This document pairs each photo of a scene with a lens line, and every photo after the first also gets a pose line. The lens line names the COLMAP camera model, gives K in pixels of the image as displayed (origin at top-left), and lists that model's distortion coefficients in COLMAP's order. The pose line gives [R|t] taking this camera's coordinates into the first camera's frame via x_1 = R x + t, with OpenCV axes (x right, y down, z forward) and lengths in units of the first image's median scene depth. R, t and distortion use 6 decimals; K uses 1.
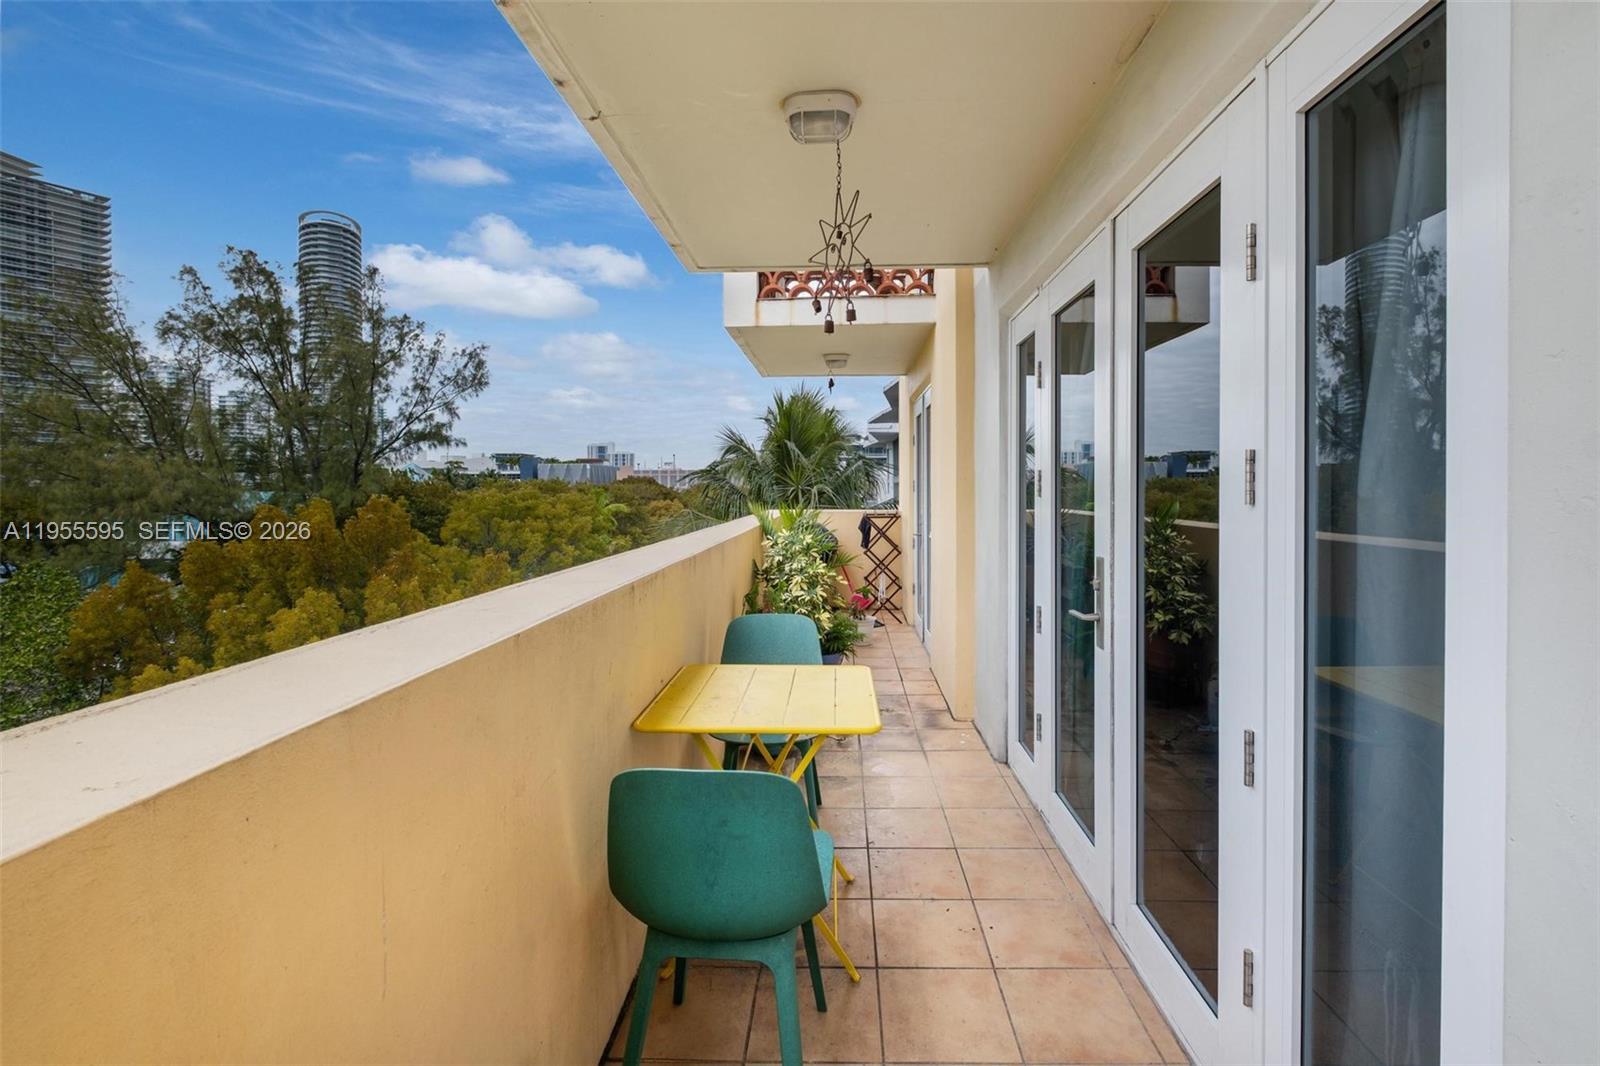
lens RADIAL K [[702.5, 0, 828.0], [0, 702.5, 496.8], [0, 0, 1]] dist [0.013720, -0.009625]
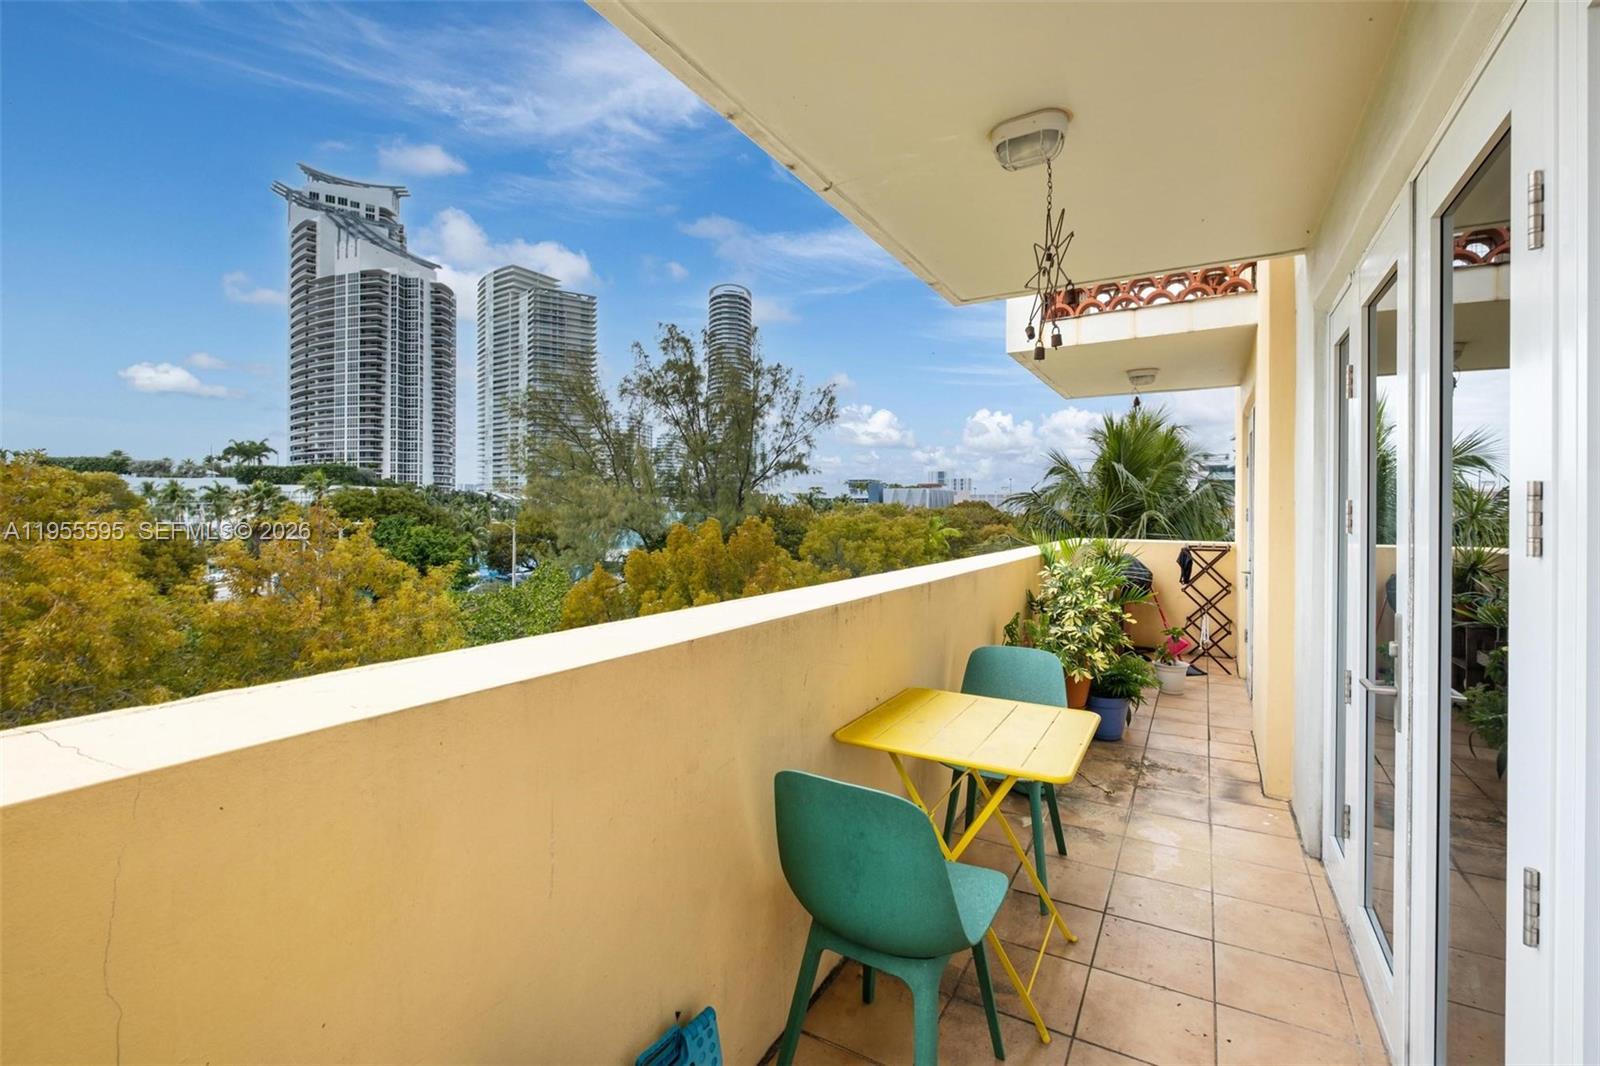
lens RADIAL K [[700.2, 0, 818.4], [0, 700.2, 511.8], [0, 0, 1]] dist [0.011934, -0.009349]
pose [[0.885303, 0.008743, -0.464932, 0.015232], [-0.014722, 0.999849, -0.009230, -0.000957], [0.464781, 0.015016, 0.885298, 0.000973]]
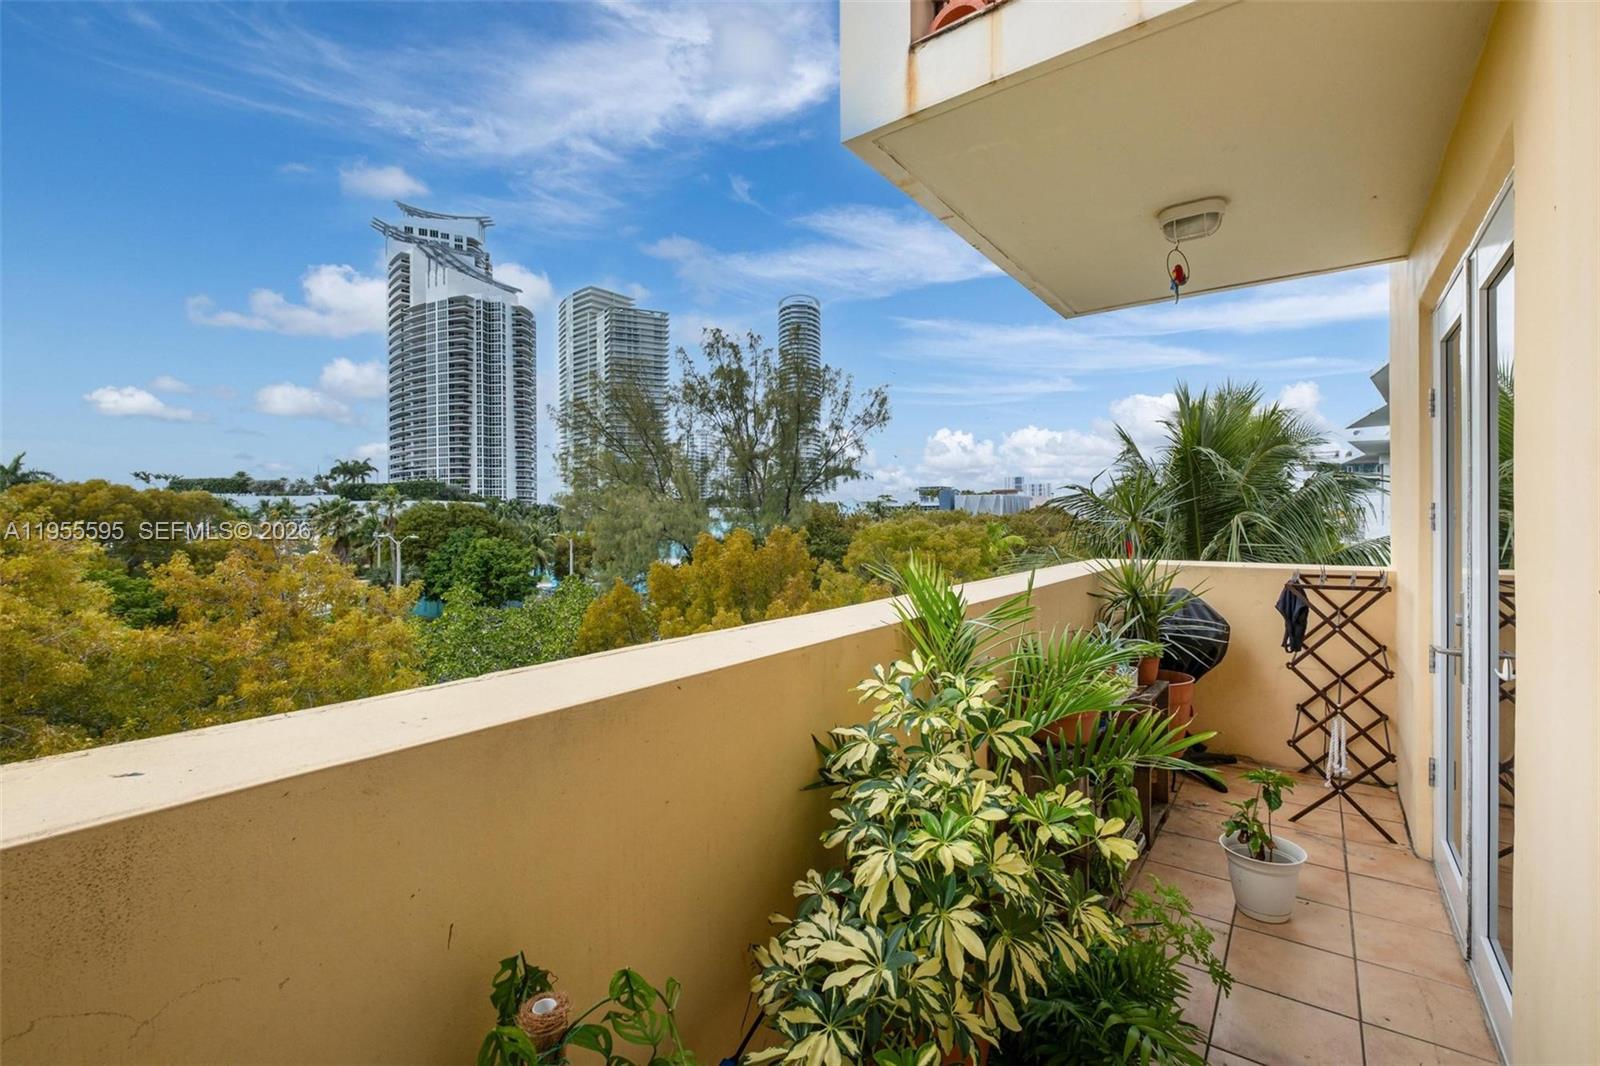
lens RADIAL K [[705.0, 0, 803.5], [0, 705.0, 523.6], [0, 0, 1]] dist [0.010275, -0.010530]
pose [[0.823476, 0.000710, -0.567350, 0.014393], [-0.003304, 0.999988, -0.003543, -0.002180], [0.567341, 0.004792, 0.823469, 0.122775]]
